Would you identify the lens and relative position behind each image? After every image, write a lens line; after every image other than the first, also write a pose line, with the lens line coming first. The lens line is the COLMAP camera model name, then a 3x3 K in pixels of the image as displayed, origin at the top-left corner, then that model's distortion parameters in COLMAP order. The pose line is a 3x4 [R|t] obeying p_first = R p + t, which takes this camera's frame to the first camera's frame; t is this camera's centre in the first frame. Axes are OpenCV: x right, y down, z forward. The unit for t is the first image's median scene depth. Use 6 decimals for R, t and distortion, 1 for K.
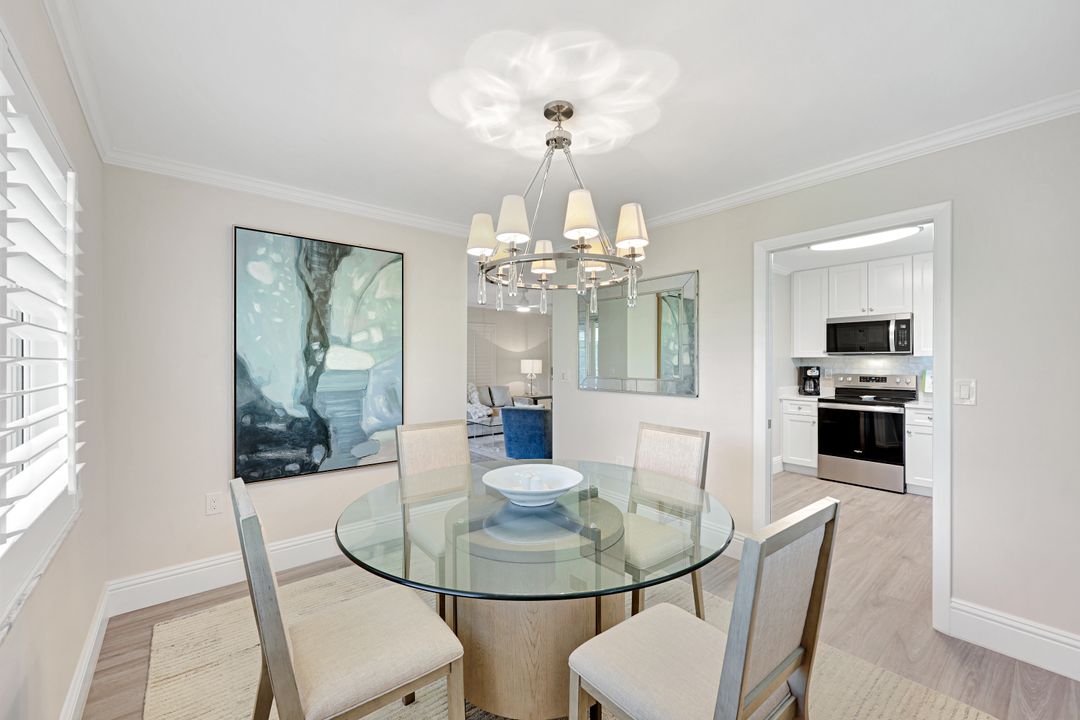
lens RADIAL K [[444.7, 0, 538.1], [0, 444.7, 358.5], [0, 0, 1]] dist [-0.001671, -0.000168]
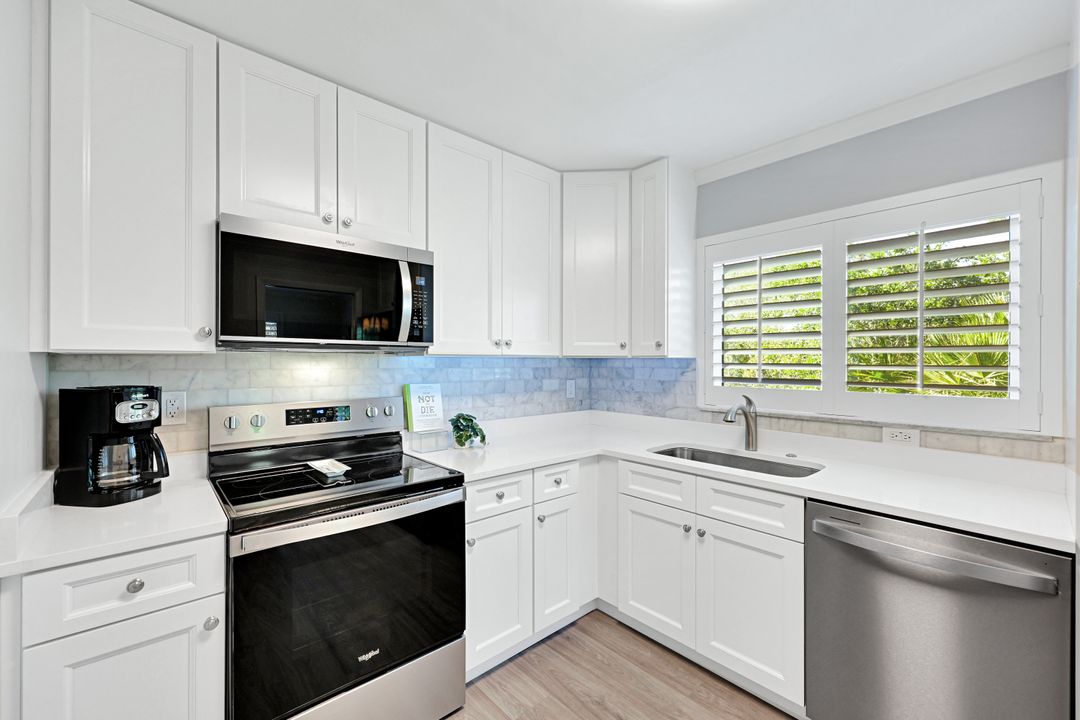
lens RADIAL K [[444.7, 0, 538.7], [0, 444.7, 358.5], [0, 0, 1]] dist [-0.001671, -0.000168]
pose [[-0.041350, 0.014612, 0.999038, 0.381737], [-0.000761, 0.999892, -0.014656, 0.005318], [-0.999144, -0.001366, -0.041335, 0.849963]]
